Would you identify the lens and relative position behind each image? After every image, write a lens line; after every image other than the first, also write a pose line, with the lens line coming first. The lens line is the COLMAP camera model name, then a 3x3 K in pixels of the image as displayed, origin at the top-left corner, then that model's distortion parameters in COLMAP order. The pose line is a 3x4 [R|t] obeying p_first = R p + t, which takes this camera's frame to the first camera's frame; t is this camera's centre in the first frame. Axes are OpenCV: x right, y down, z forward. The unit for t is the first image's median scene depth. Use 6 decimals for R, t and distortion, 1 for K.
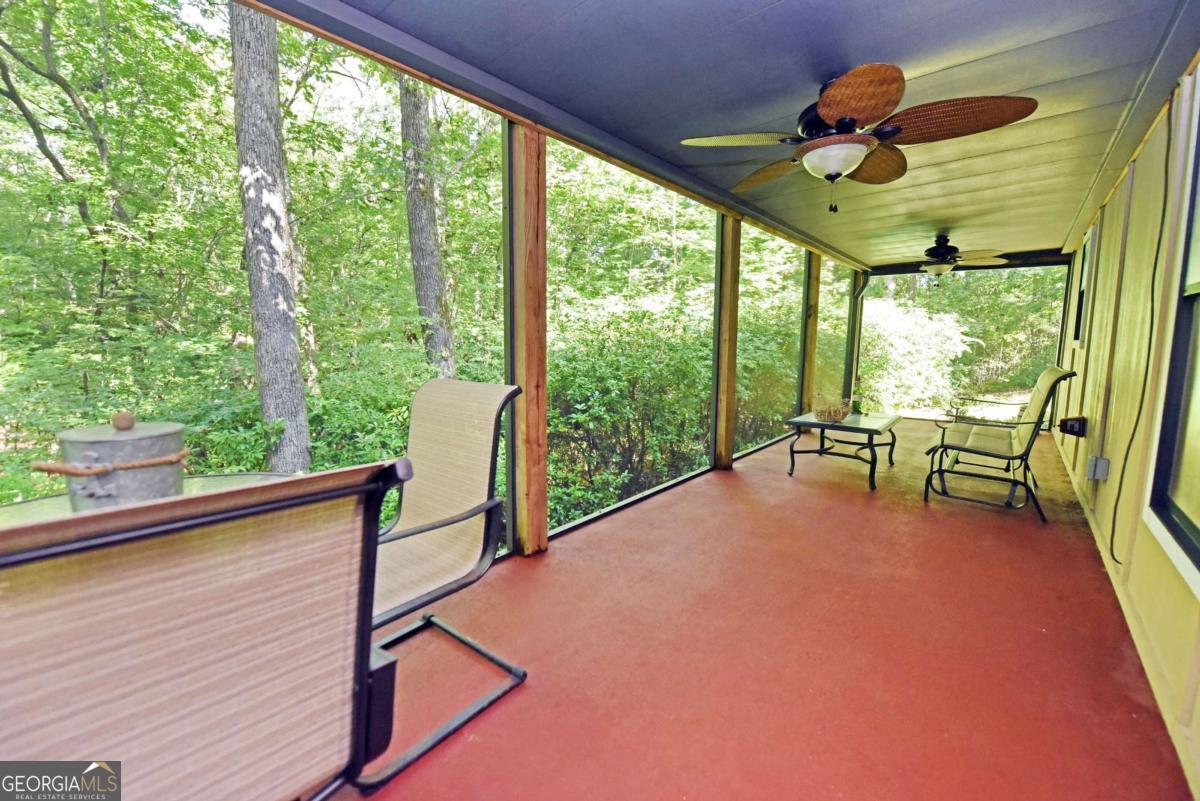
lens RADIAL K [[478.6, 0, 604.0], [0, 478.6, 394.8], [0, 0, 1]] dist [-0.019348, -0.000963]
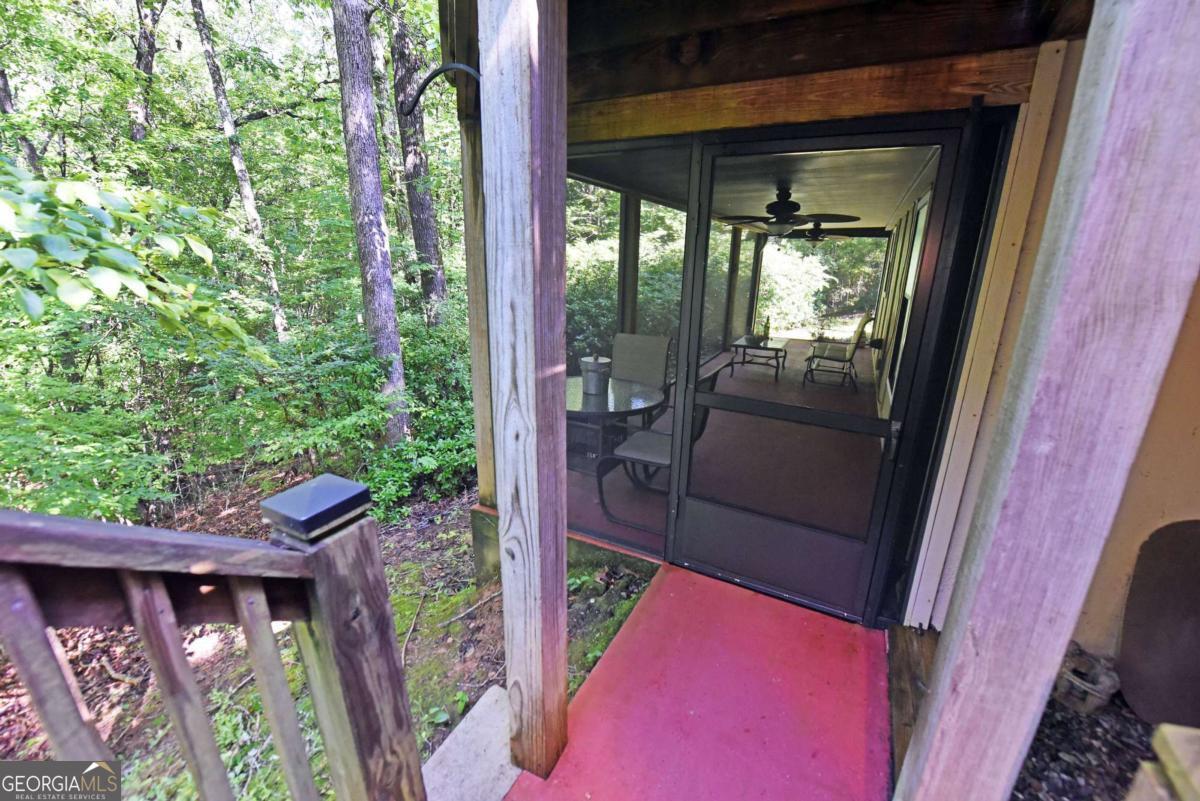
lens RADIAL K [[478.6, 0, 604.0], [0, 478.6, 394.8], [0, 0, 1]] dist [-0.019348, -0.000963]
pose [[0.973754, -0.053554, 0.221212, -0.294107], [0.017034, 0.986346, 0.163805, -0.037015], [-0.226964, -0.155737, 0.961370, -0.368925]]
